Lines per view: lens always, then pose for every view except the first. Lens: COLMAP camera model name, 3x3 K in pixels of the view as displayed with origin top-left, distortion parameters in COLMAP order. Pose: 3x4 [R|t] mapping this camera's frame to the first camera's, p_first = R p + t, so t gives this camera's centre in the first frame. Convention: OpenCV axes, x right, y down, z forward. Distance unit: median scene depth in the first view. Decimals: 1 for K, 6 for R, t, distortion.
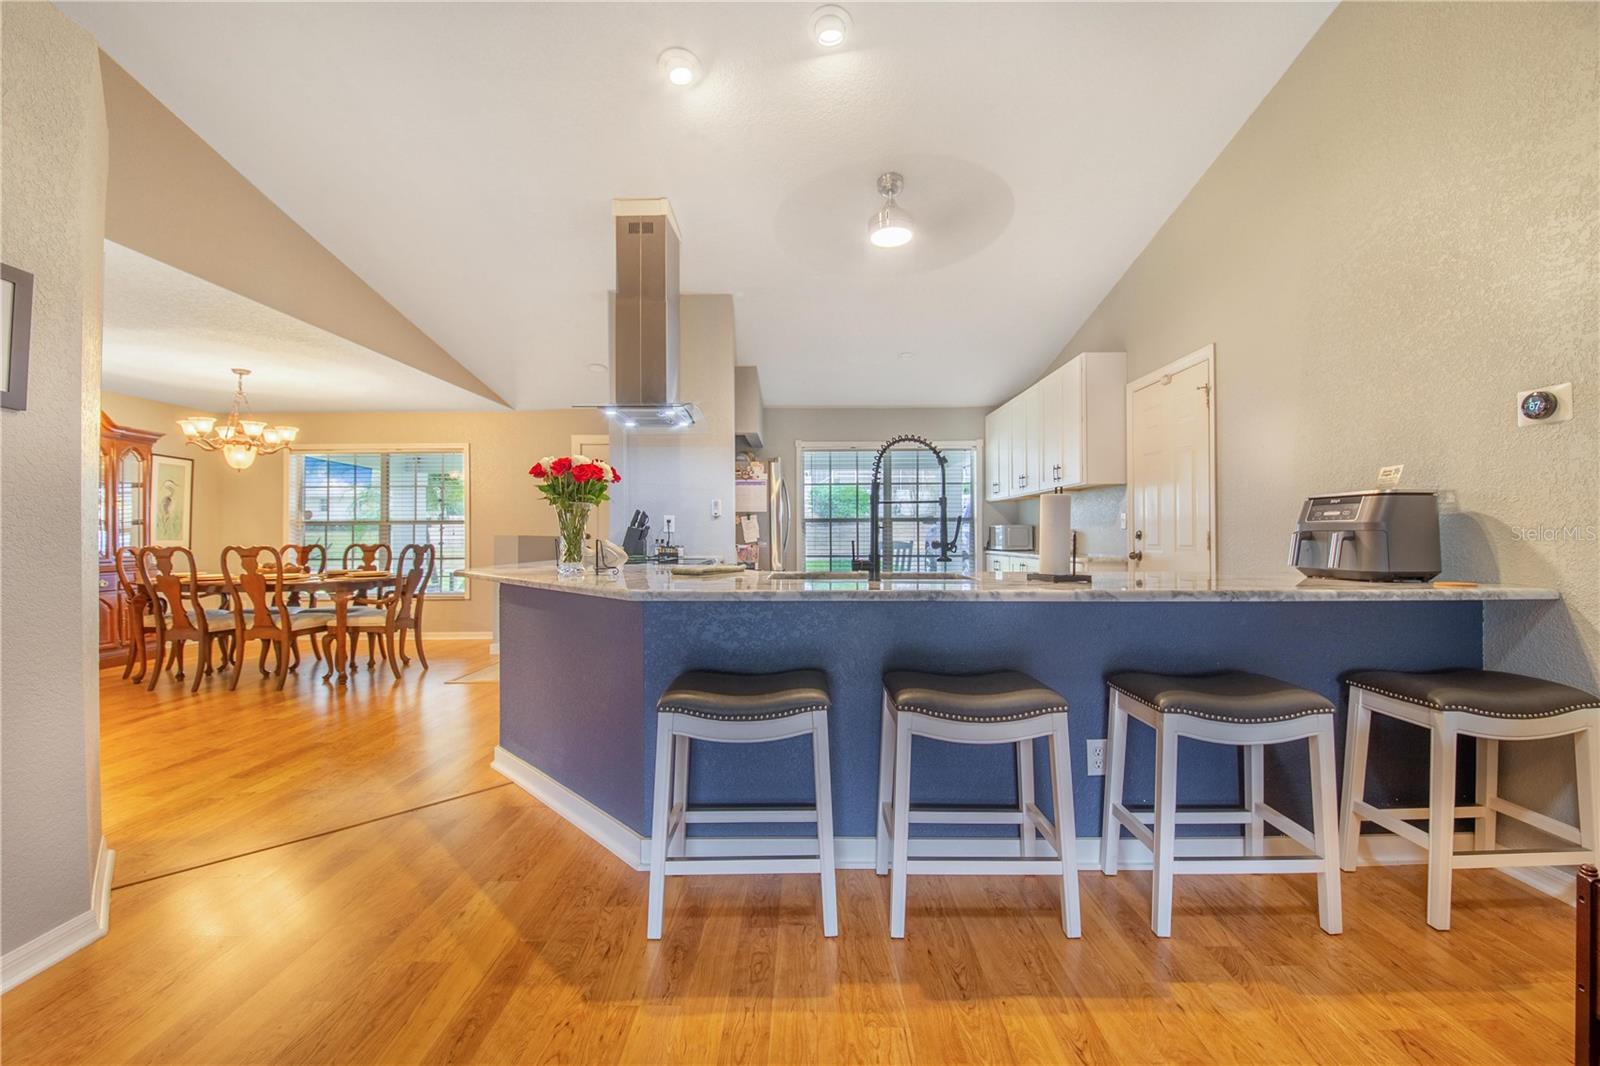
lens RADIAL K [[632.6, 0, 807.2], [0, 632.6, 531.3], [0, 0, 1]] dist [0.042531, -0.025632]
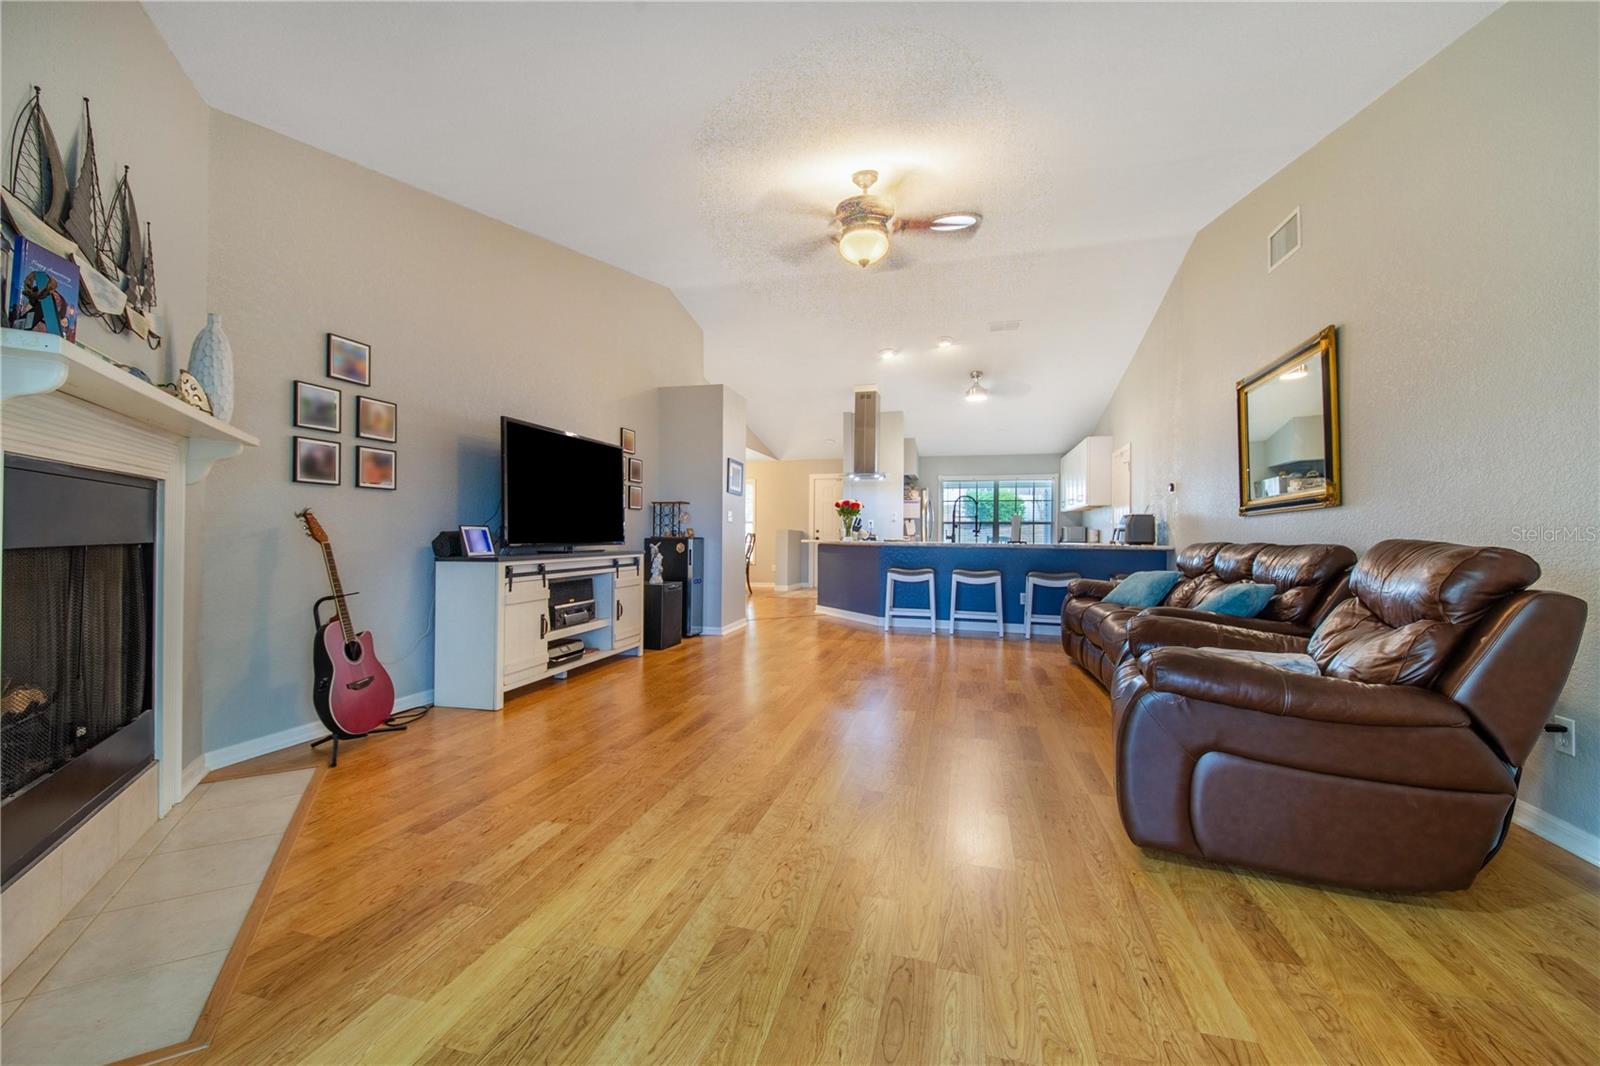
lens RADIAL K [[632.6, 0, 807.2], [0, 632.6, 531.3], [0, 0, 1]] dist [0.042531, -0.025632]
pose [[0.968511, 0.011665, -0.248698, 0.113659], [-0.012512, 0.999920, -0.001827, 0.022808], [0.248657, 0.004882, 0.968579, -1.285819]]
